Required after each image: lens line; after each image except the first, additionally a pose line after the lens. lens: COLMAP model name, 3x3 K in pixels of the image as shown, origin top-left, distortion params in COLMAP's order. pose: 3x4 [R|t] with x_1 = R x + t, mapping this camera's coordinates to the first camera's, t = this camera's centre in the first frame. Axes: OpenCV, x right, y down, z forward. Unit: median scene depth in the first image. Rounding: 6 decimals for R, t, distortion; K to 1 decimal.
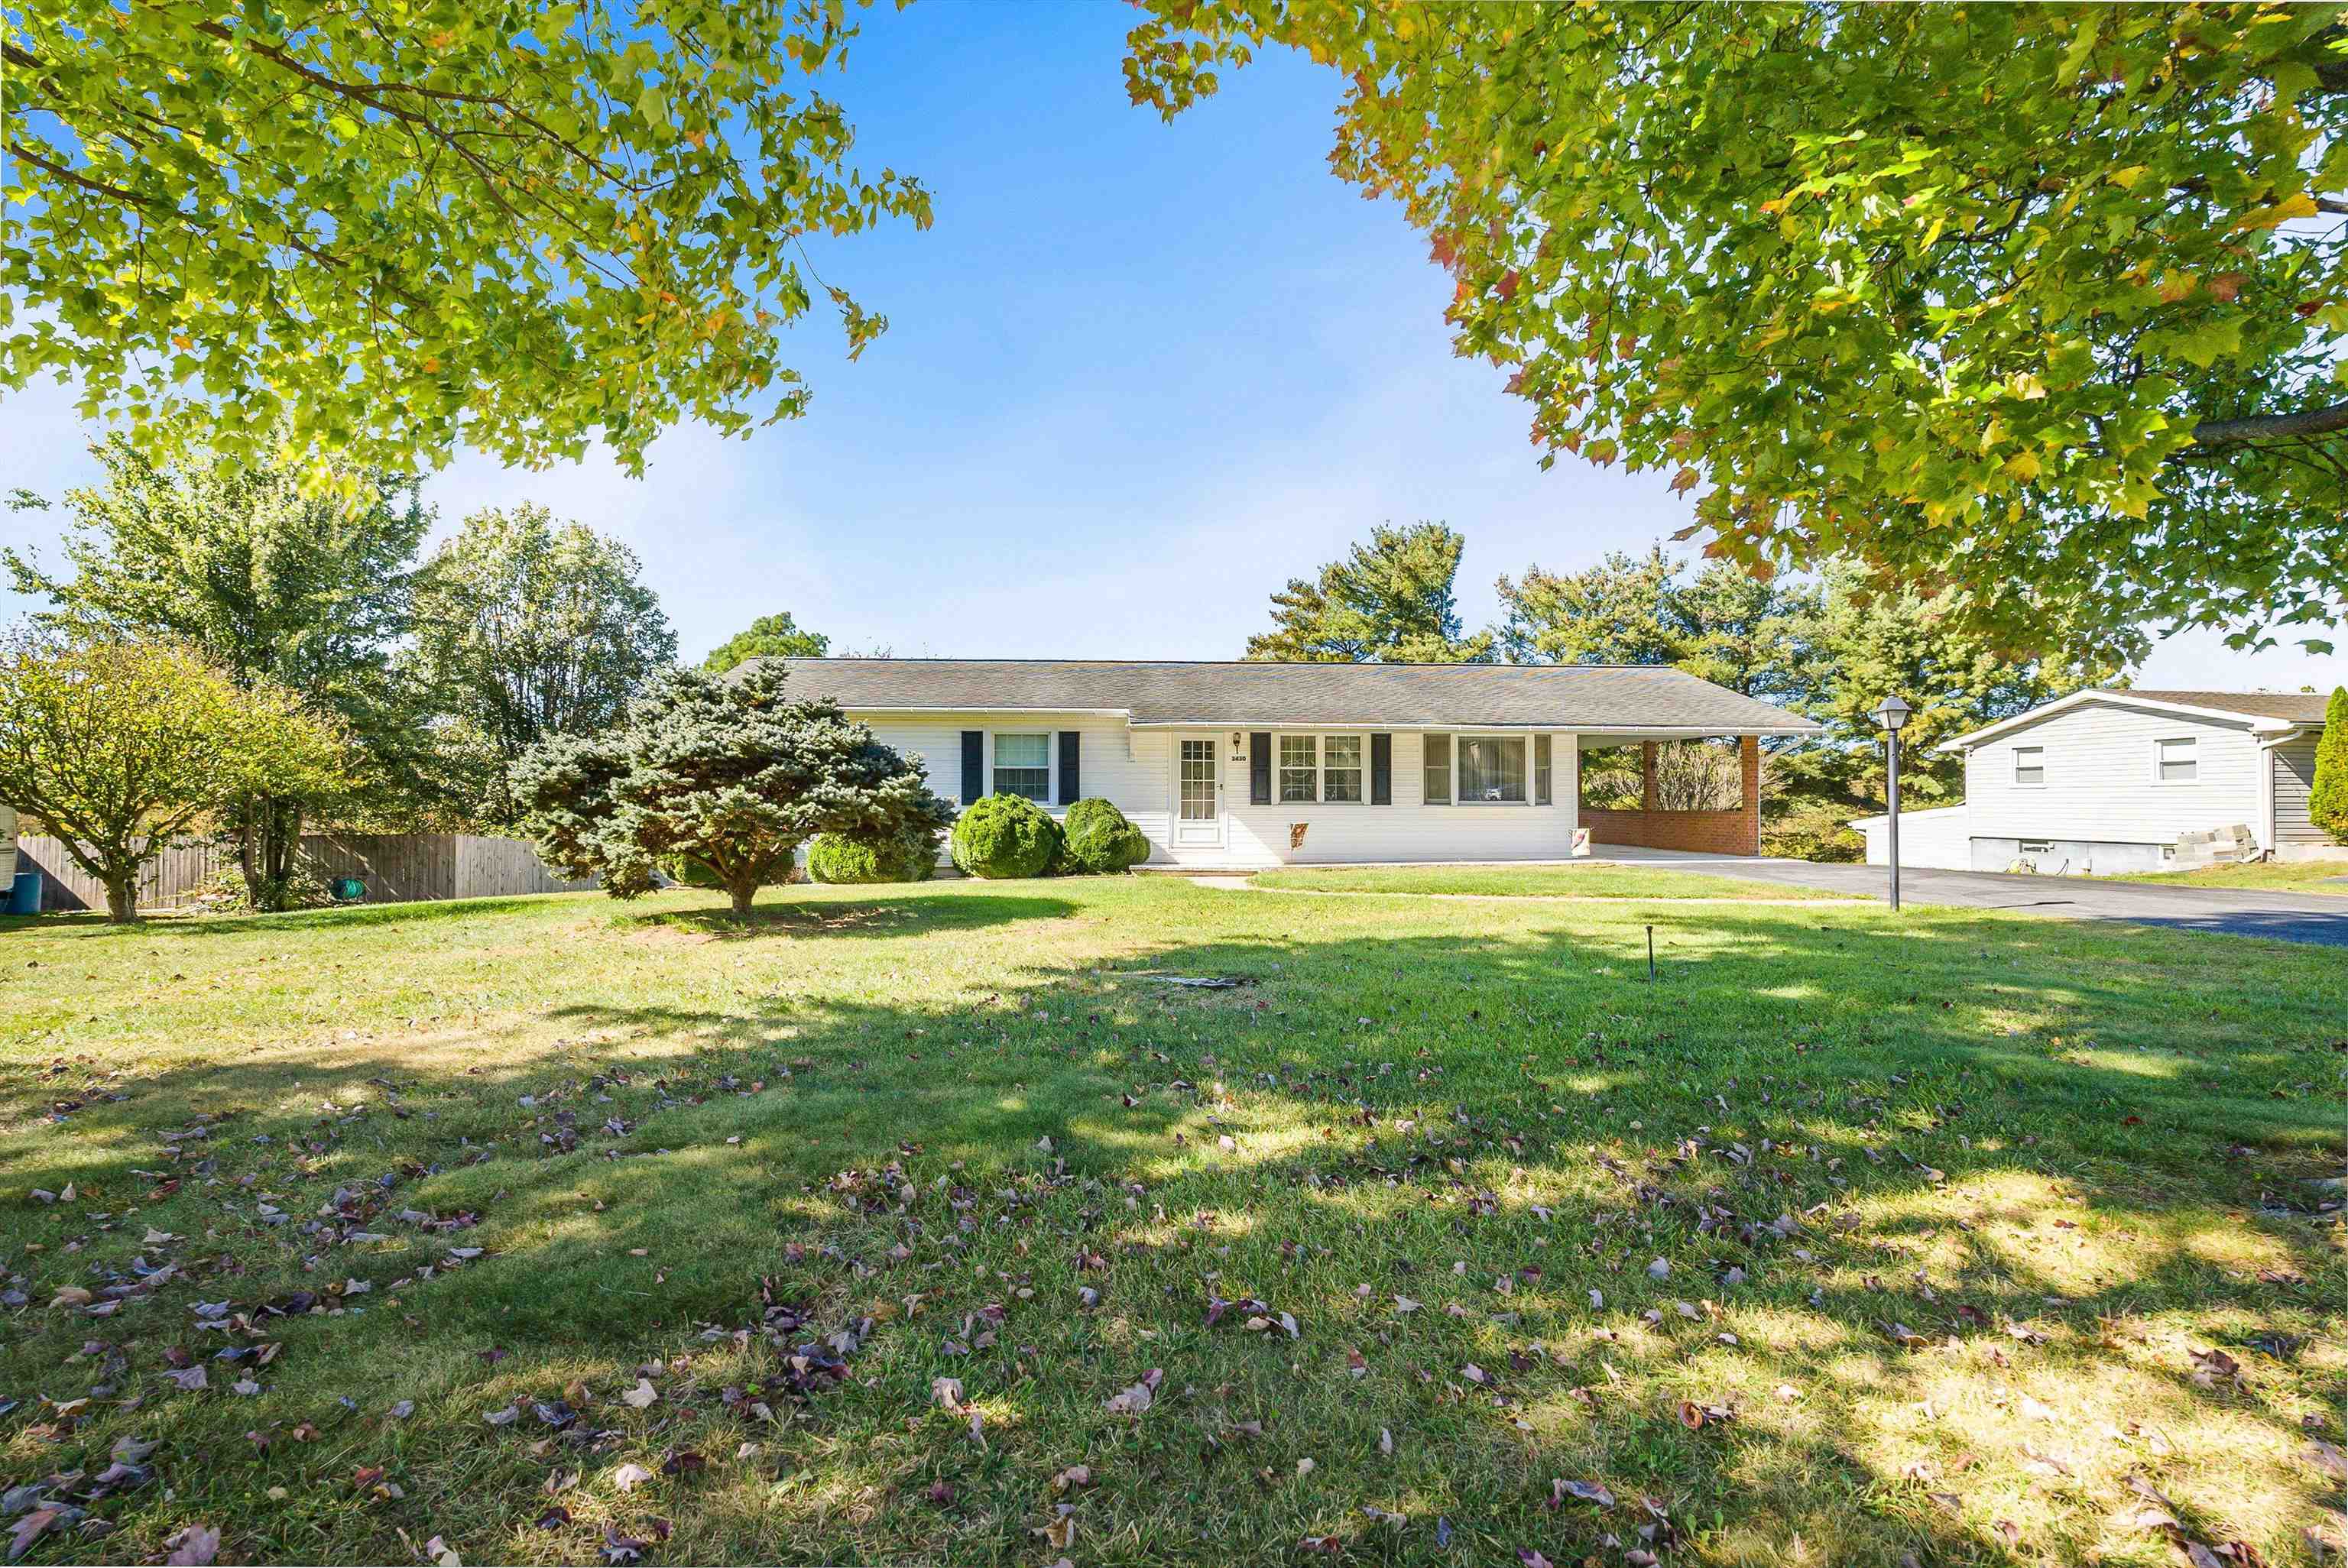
lens RADIAL K [[1644.6, 0, 1183.2], [0, 1644.6, 792.0], [0, 0, 1]] dist [-0.041487, 0.005591]
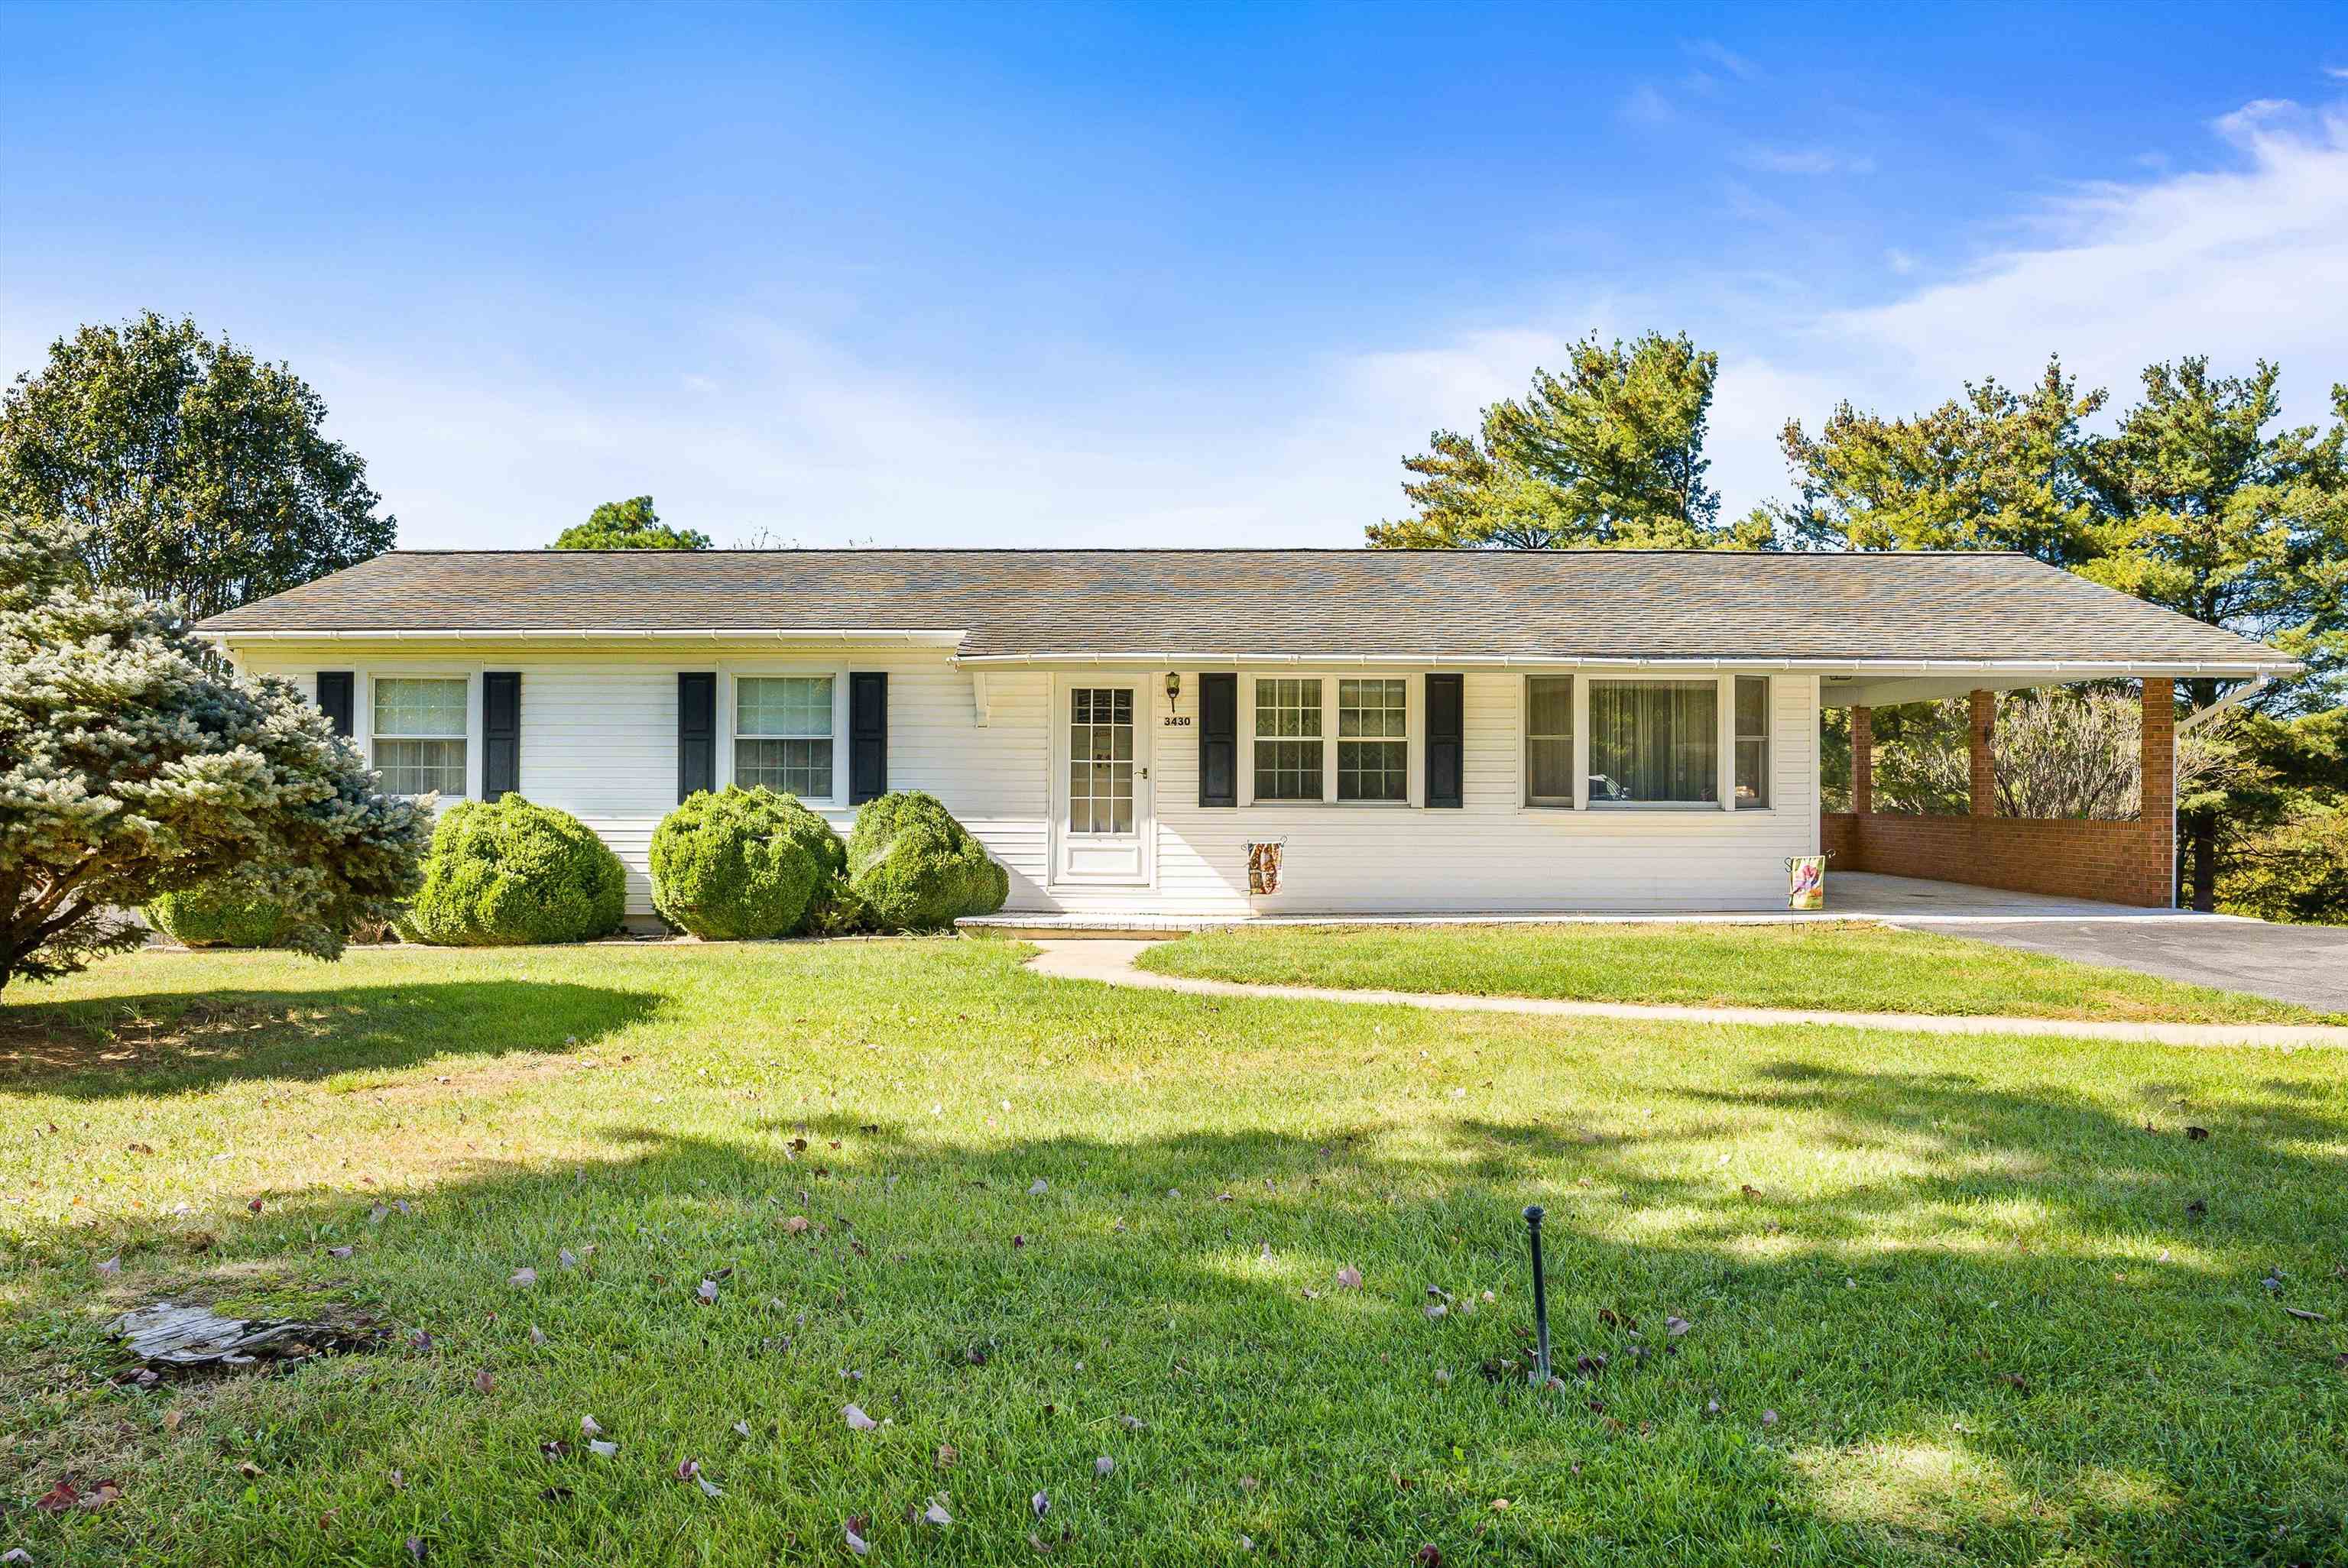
lens RADIAL K [[2342.1, 0, 1174.0], [0, 2342.1, 784.0], [0, 0, 1]] dist [-0.063085, 0.035706]
pose [[0.993781, 0.002874, -0.111315, 0.116235], [-0.002433, 0.999989, 0.004092, -0.002605], [0.111325, -0.003795, 0.993777, 0.221499]]
